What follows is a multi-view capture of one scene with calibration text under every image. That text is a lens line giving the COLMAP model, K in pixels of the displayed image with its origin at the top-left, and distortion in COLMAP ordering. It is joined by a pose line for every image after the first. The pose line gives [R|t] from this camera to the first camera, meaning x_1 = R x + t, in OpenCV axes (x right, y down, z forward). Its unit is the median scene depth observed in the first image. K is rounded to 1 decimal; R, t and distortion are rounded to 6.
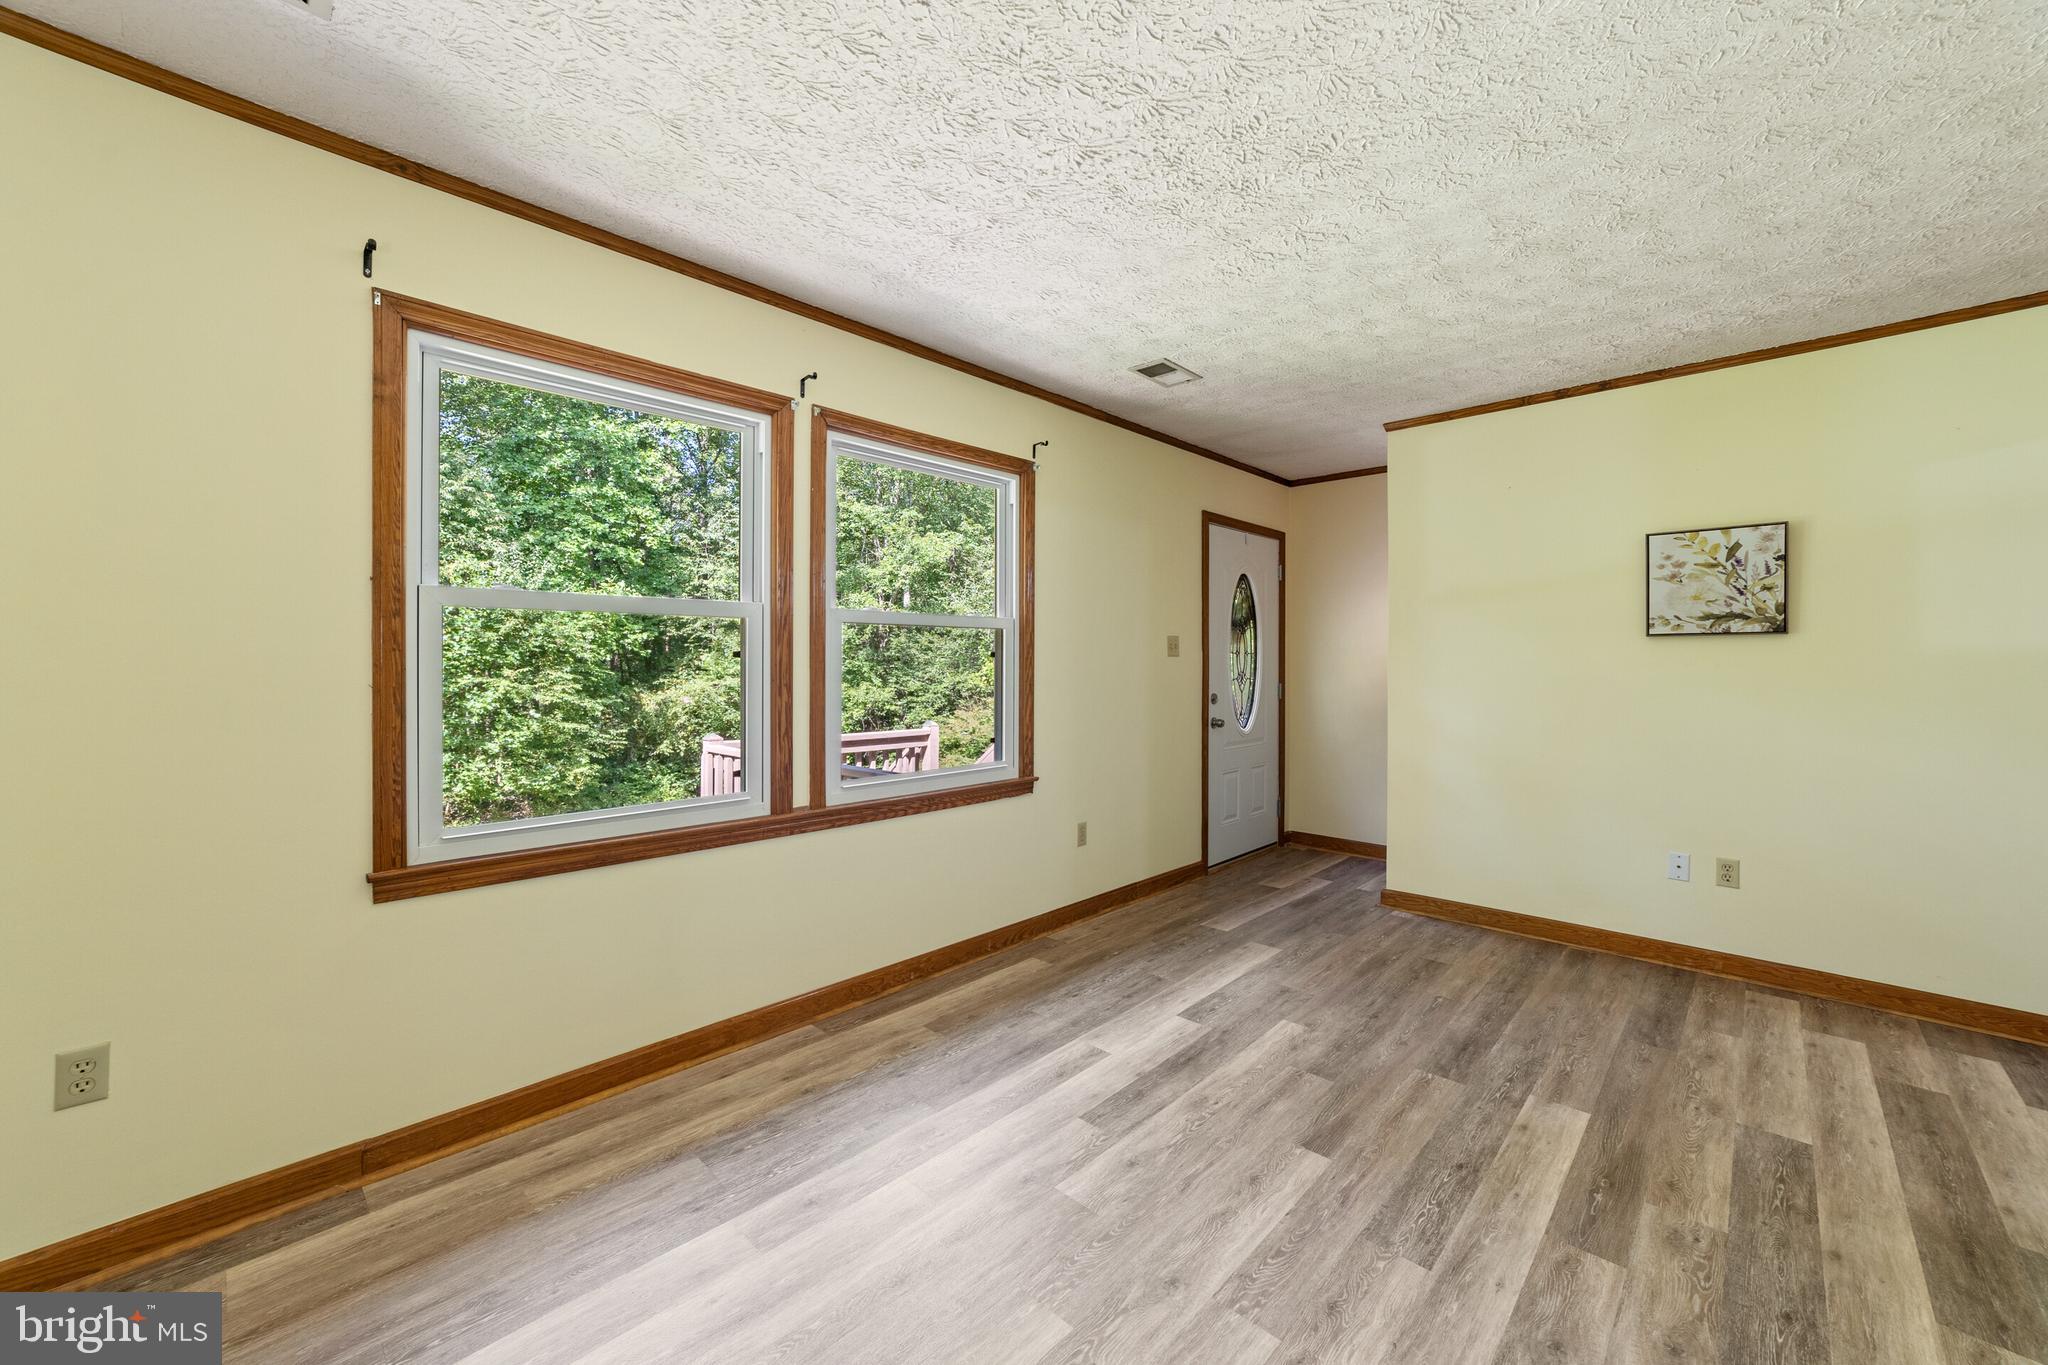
lens RADIAL K [[796.5, 0, 995.7], [0, 796.5, 664.9], [0, 0, 1]] dist [-0.018532, 0.005097]
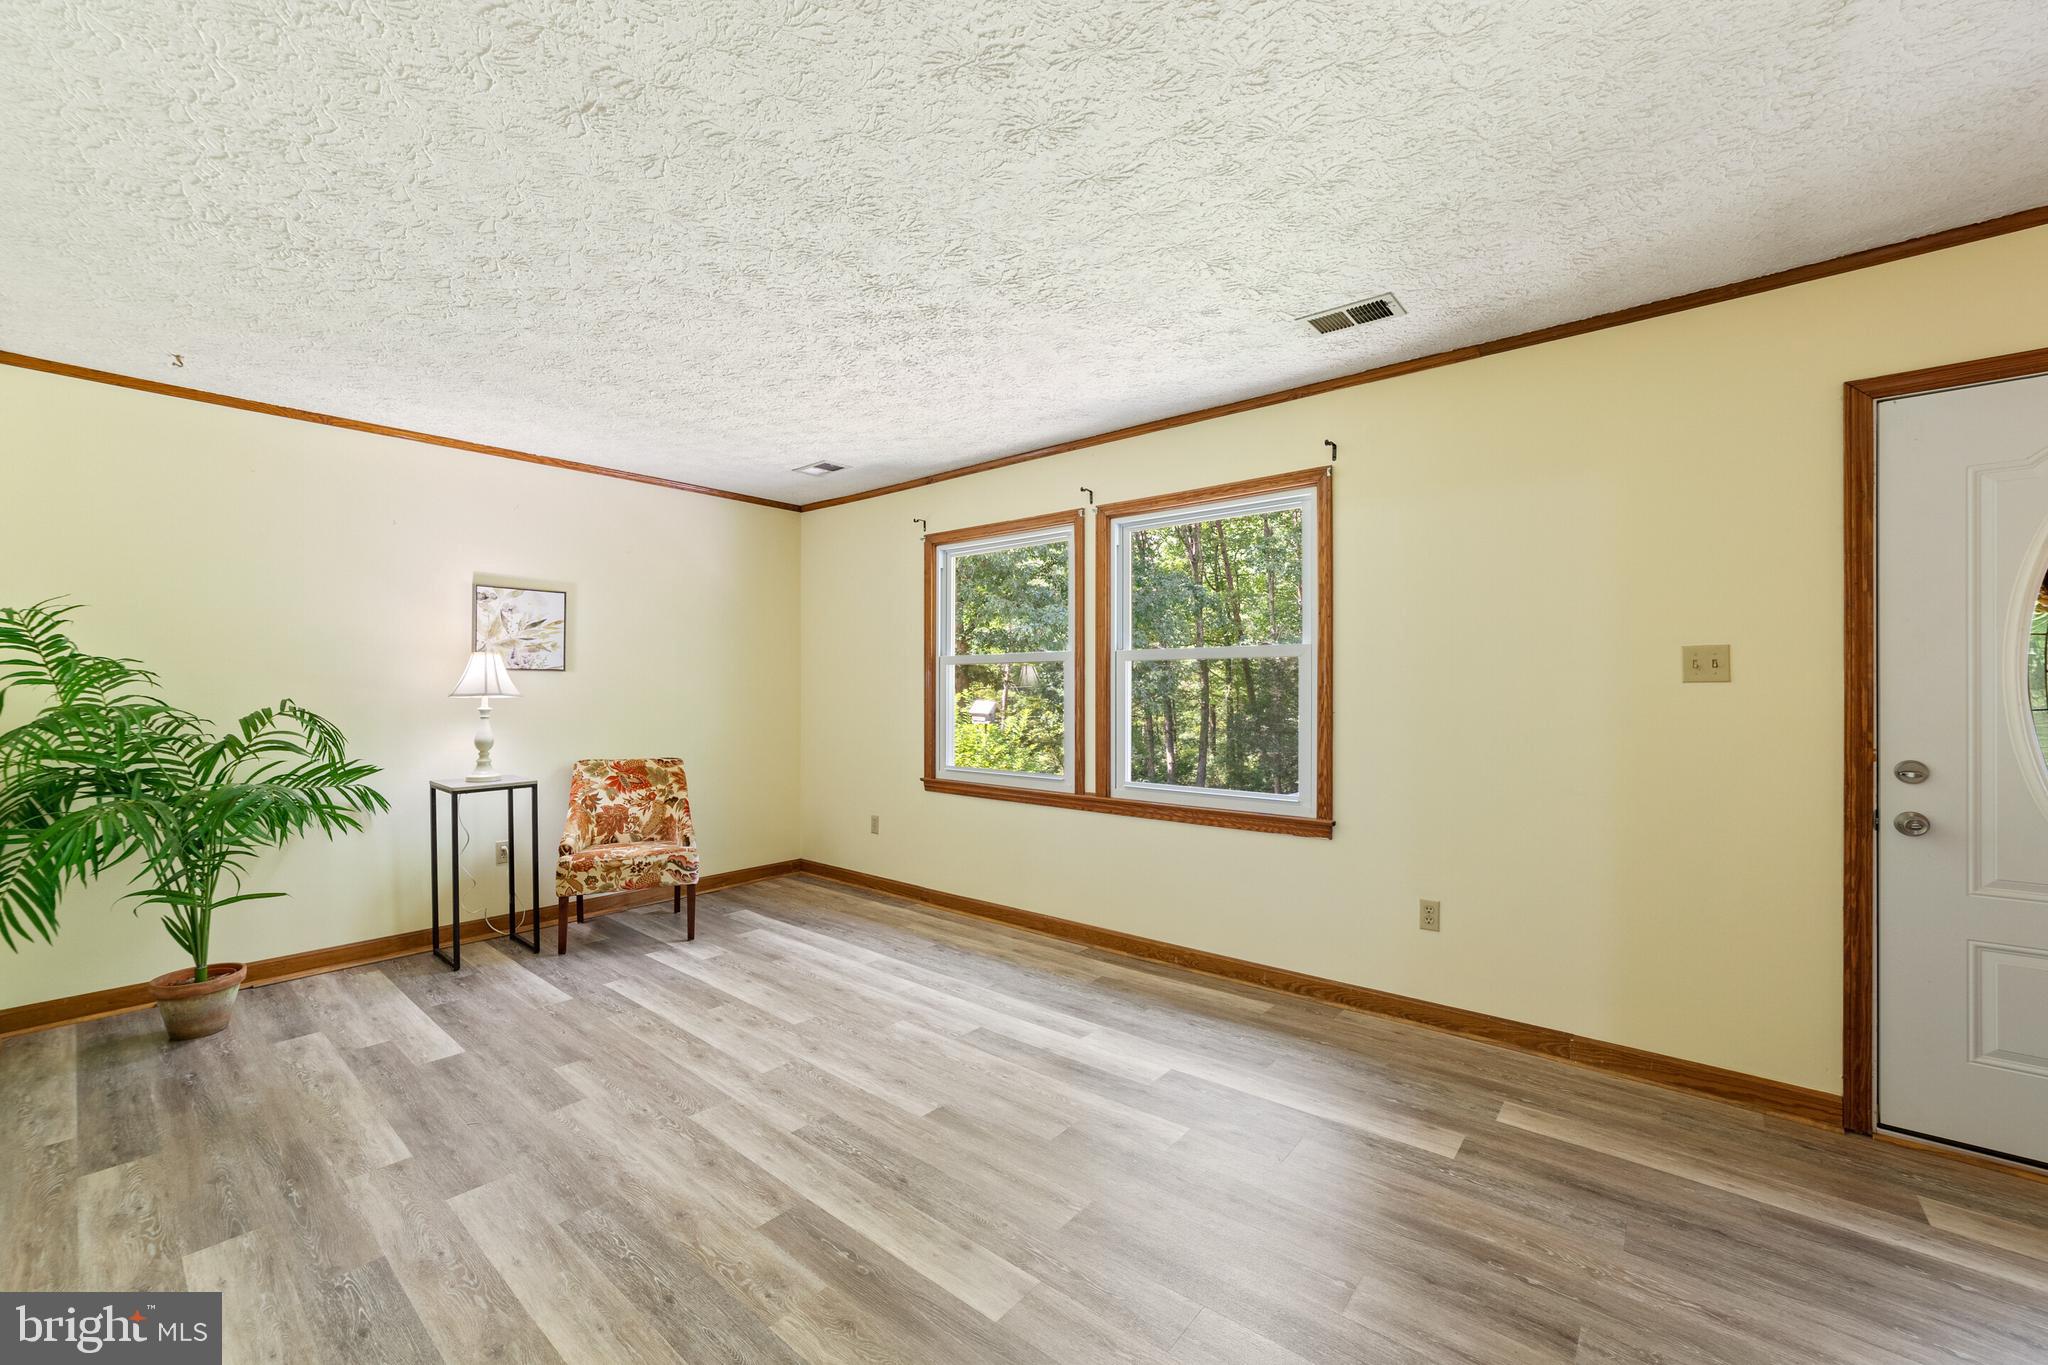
lens RADIAL K [[796.5, 0, 1027.1], [0, 796.5, 689.3], [0, 0, 1]] dist [-0.018532, 0.005097]
pose [[0.092362, -0.000490, -0.995725, 1.208203], [-0.005691, 0.999983, -0.001020, -0.004043], [0.995709, 0.005761, 0.092358, 0.784403]]
